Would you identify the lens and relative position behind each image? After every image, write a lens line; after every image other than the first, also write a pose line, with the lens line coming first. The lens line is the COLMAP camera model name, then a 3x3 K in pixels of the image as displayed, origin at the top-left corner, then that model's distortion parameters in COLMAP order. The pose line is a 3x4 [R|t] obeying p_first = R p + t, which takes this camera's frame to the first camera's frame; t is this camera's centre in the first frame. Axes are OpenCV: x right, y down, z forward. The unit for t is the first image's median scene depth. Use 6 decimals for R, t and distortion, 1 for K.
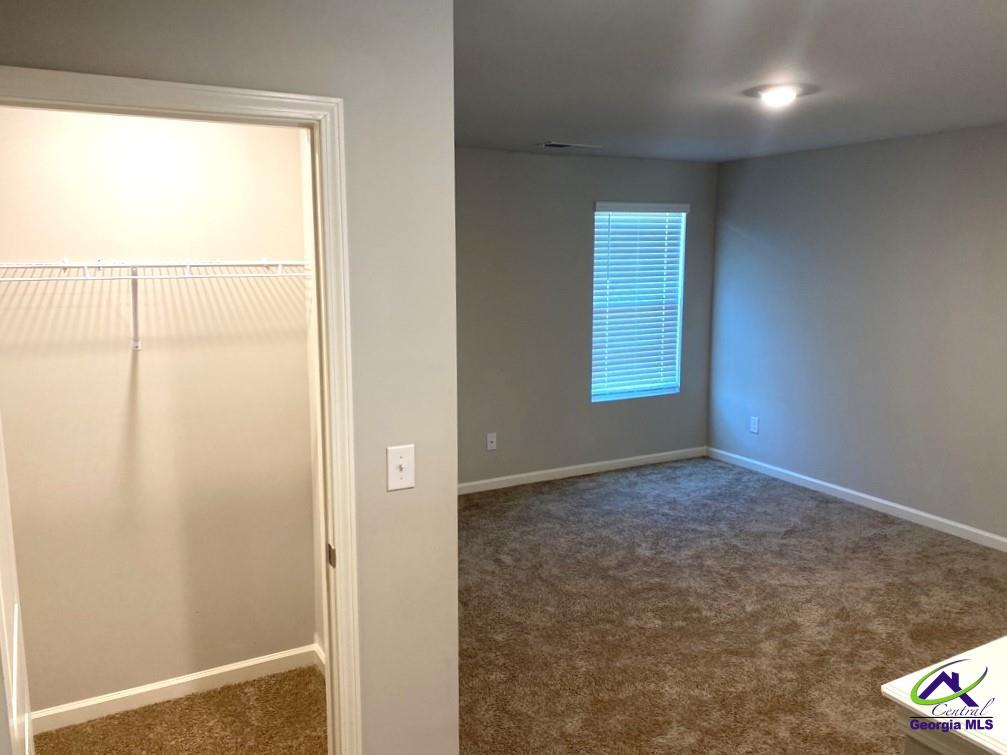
lens RADIAL K [[788.3, 0, 503.5], [0, 788.3, 377.5], [0, 0, 1]] dist [-0.000596, -0.002713]
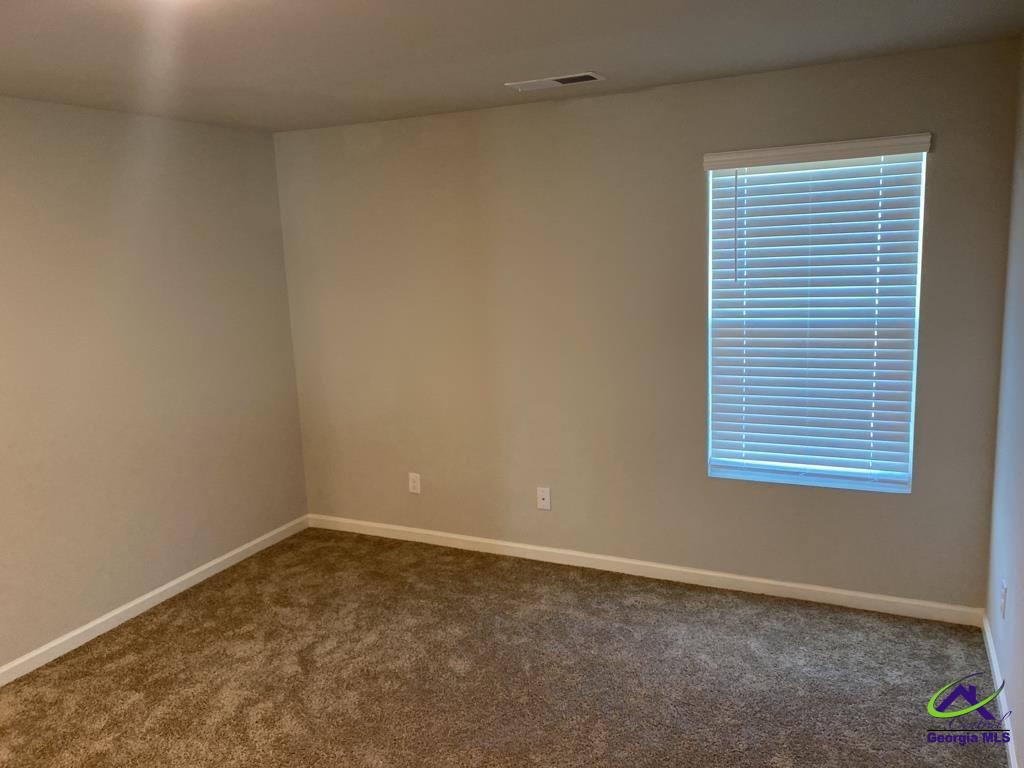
lens RADIAL K [[801.6, 0, 512.0], [0, 801.6, 384.0], [0, 0, 1]] dist [-0.000596, -0.002713]
pose [[0.575246, 0.124527, -0.808446, 0.696194], [-0.084610, 0.992101, 0.092611, -0.114901], [0.813593, 0.015129, 0.581238, 0.654027]]
